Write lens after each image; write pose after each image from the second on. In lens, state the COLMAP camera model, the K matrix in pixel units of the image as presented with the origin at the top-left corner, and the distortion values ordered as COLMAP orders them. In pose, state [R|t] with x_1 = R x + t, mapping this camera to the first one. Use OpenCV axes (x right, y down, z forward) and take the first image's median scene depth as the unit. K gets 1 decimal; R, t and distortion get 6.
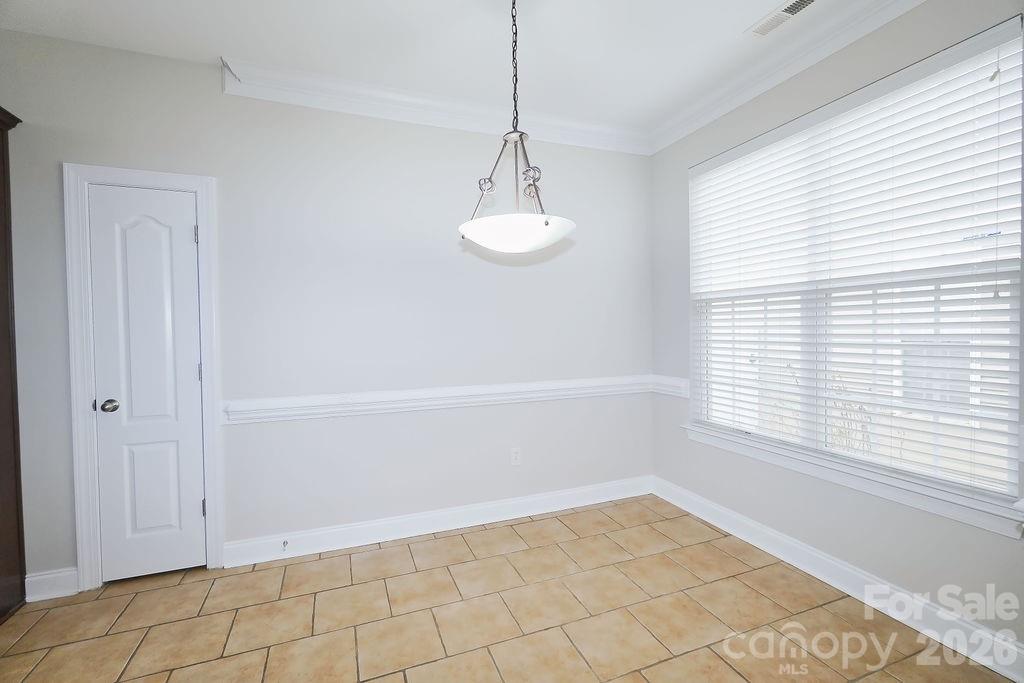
lens RADIAL K [[442.9, 0, 506.5], [0, 442.9, 340.8], [0, 0, 1]] dist [0.000384, 0.000214]
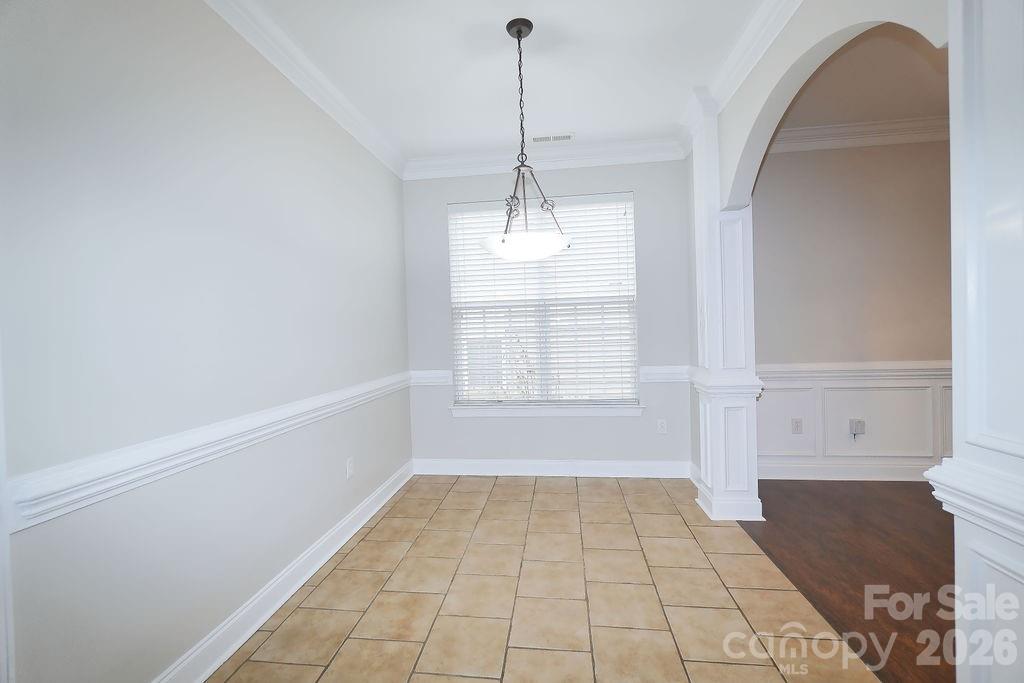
lens RADIAL K [[436.7, 0, 512.0], [0, 436.7, 333.4], [0, 0, 1]] dist [-0.000380, -0.000022]
pose [[0.466890, 0.000223, 0.884315, -0.765145], [0.042523, 0.998837, -0.022703, 0.023762], [-0.883292, 0.048204, 0.466338, 0.326352]]
